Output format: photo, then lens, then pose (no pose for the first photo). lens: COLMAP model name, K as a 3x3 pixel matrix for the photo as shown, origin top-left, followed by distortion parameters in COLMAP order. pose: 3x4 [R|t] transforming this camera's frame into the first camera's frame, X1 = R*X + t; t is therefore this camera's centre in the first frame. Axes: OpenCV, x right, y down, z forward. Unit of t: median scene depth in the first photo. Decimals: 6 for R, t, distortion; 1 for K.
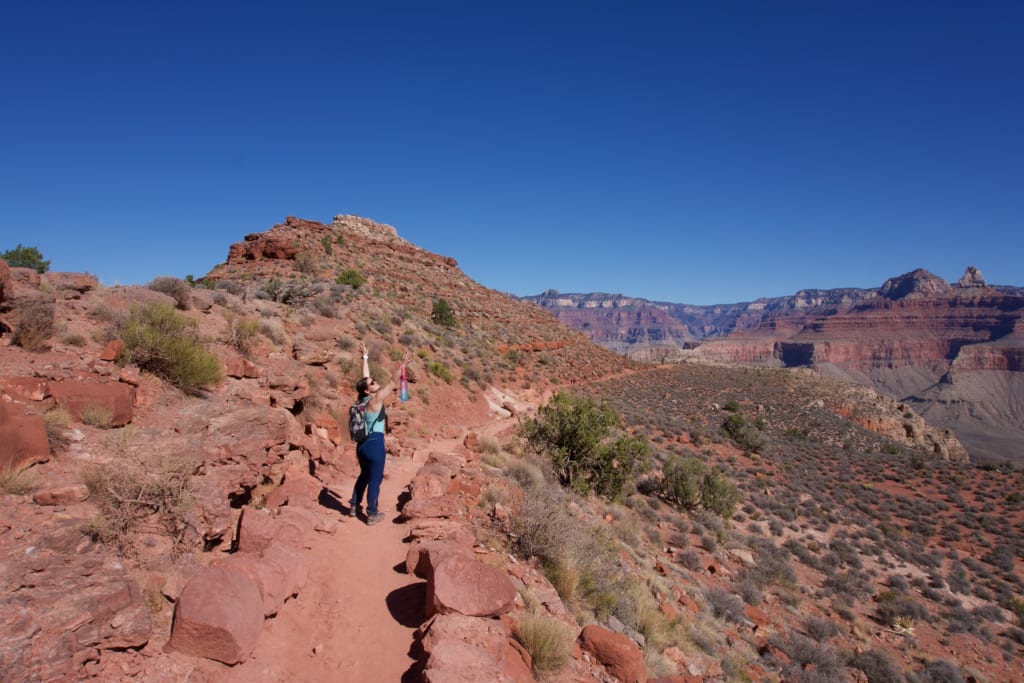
lens RADIAL K [[681.9, 0, 512.0], [0, 681.9, 341.5], [0, 0, 1]] dist [-0.055473, -0.002205]
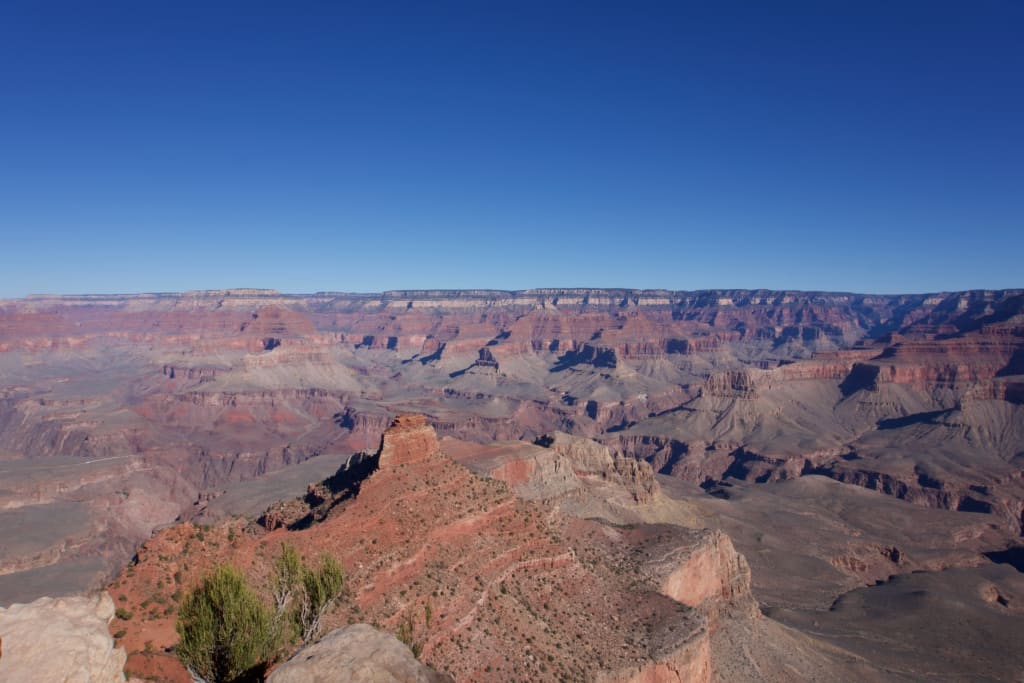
lens RADIAL K [[681.9, 0, 512.0], [0, 681.9, 341.5], [0, 0, 1]] dist [-0.055473, -0.002205]
pose [[0.958229, 0.017735, -0.285453, 0.146871], [-0.006611, 0.999182, 0.039887, -0.082960], [0.285927, -0.036333, 0.957562, -0.335436]]
